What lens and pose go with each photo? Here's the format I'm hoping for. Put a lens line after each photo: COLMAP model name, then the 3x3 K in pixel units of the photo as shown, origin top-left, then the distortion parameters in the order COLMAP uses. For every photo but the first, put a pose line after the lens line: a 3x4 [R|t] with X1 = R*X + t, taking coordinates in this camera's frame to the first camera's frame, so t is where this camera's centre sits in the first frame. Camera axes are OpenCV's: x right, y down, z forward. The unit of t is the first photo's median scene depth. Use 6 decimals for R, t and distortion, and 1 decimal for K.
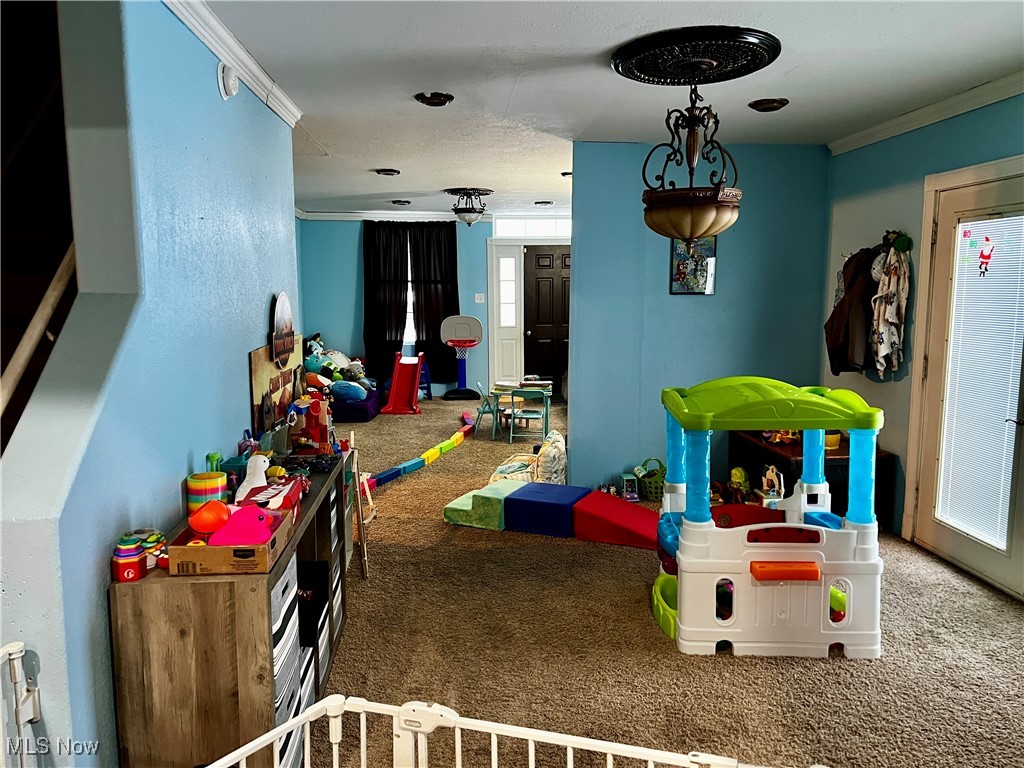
lens RADIAL K [[762.0, 0, 513.3], [0, 762.0, 382.6], [0, 0, 1]] dist [0.047676, -0.045871]
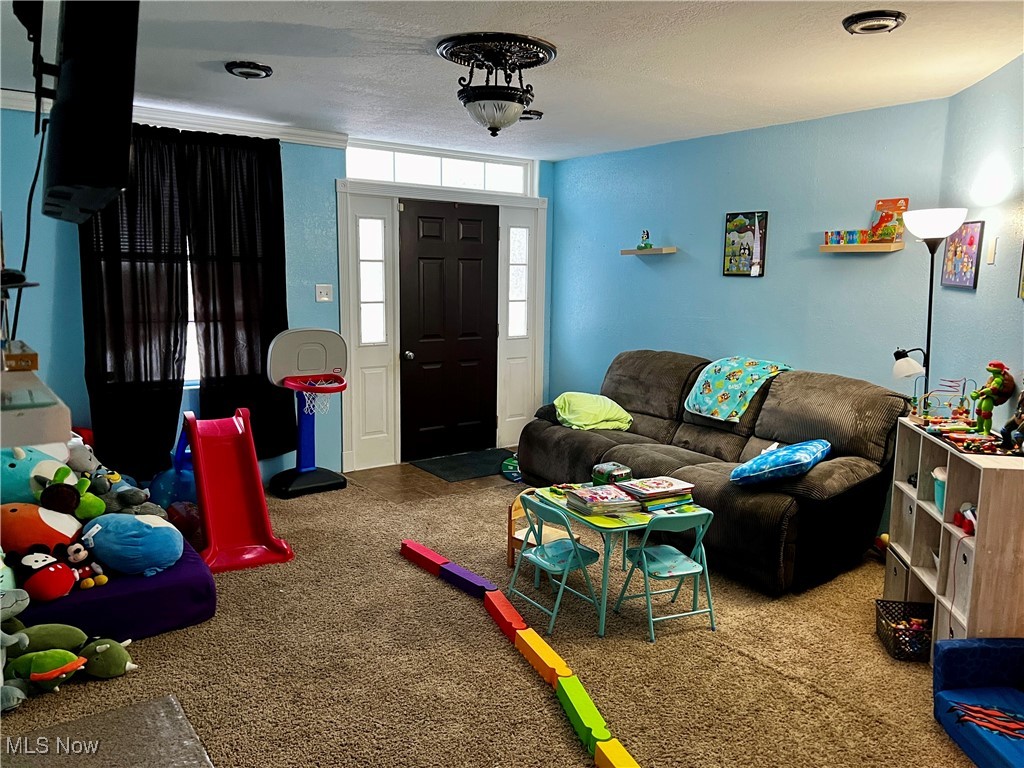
lens RADIAL K [[762.0, 0, 511.6], [0, 762.0, 383.3], [0, 0, 1]] dist [0.047676, -0.045871]
pose [[0.862967, -0.058949, 0.501810, -0.205605], [0.044698, 0.998184, 0.040390, -0.064384], [-0.503279, -0.012426, 0.864035, 0.480687]]
